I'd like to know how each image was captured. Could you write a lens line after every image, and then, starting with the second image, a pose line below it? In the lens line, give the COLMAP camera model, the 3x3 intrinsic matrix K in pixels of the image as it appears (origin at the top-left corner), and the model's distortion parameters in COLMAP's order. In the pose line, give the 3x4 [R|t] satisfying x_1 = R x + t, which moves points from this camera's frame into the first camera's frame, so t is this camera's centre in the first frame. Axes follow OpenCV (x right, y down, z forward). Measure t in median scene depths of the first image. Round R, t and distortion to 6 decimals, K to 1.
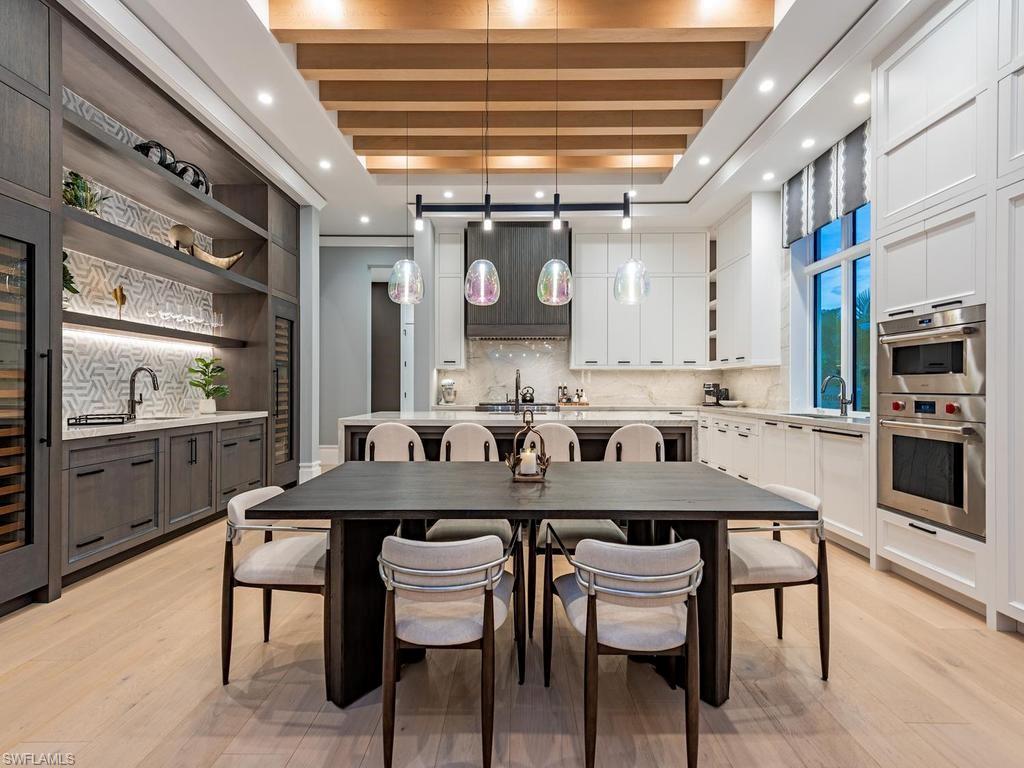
lens RADIAL K [[463.2, 0, 512.8], [0, 463.2, 383.5], [0, 0, 1]] dist [0.005415, -0.000446]
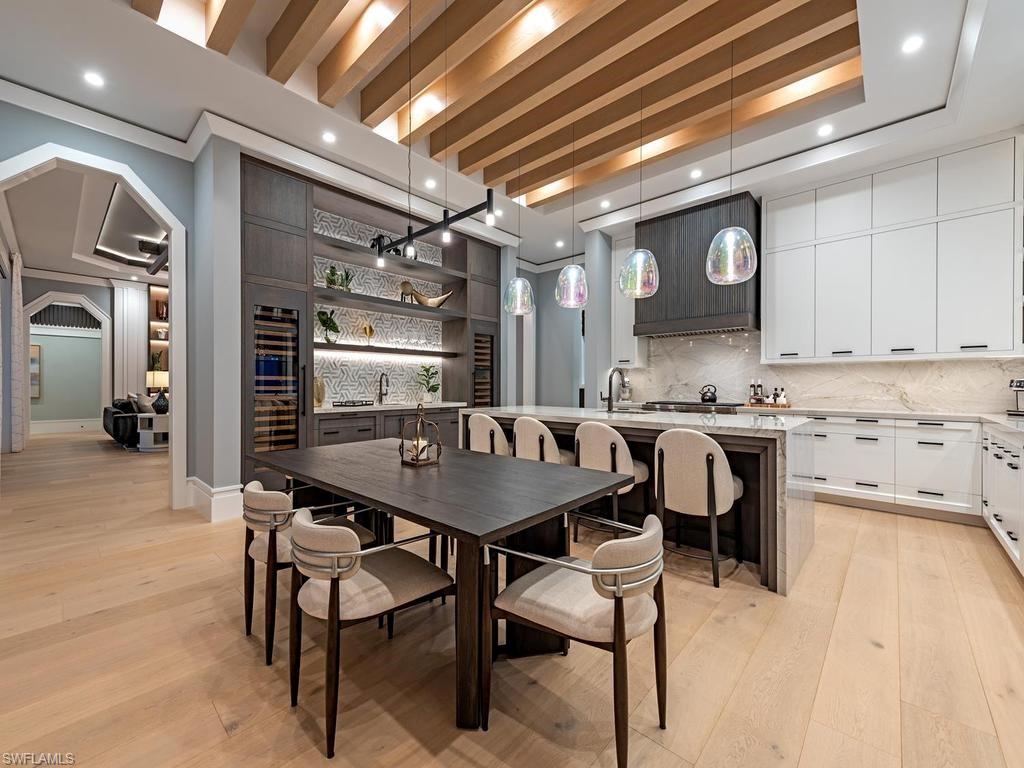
lens RADIAL K [[414.5, 0, 508.5], [0, 414.5, 387.8], [0, 0, 1]] dist [0.001879, -0.000215]
pose [[0.732951, 0.003657, -0.680271, 0.397561], [0.004215, 0.999942, 0.009917, 0.003467], [0.680268, -0.010136, 0.732894, 0.169916]]
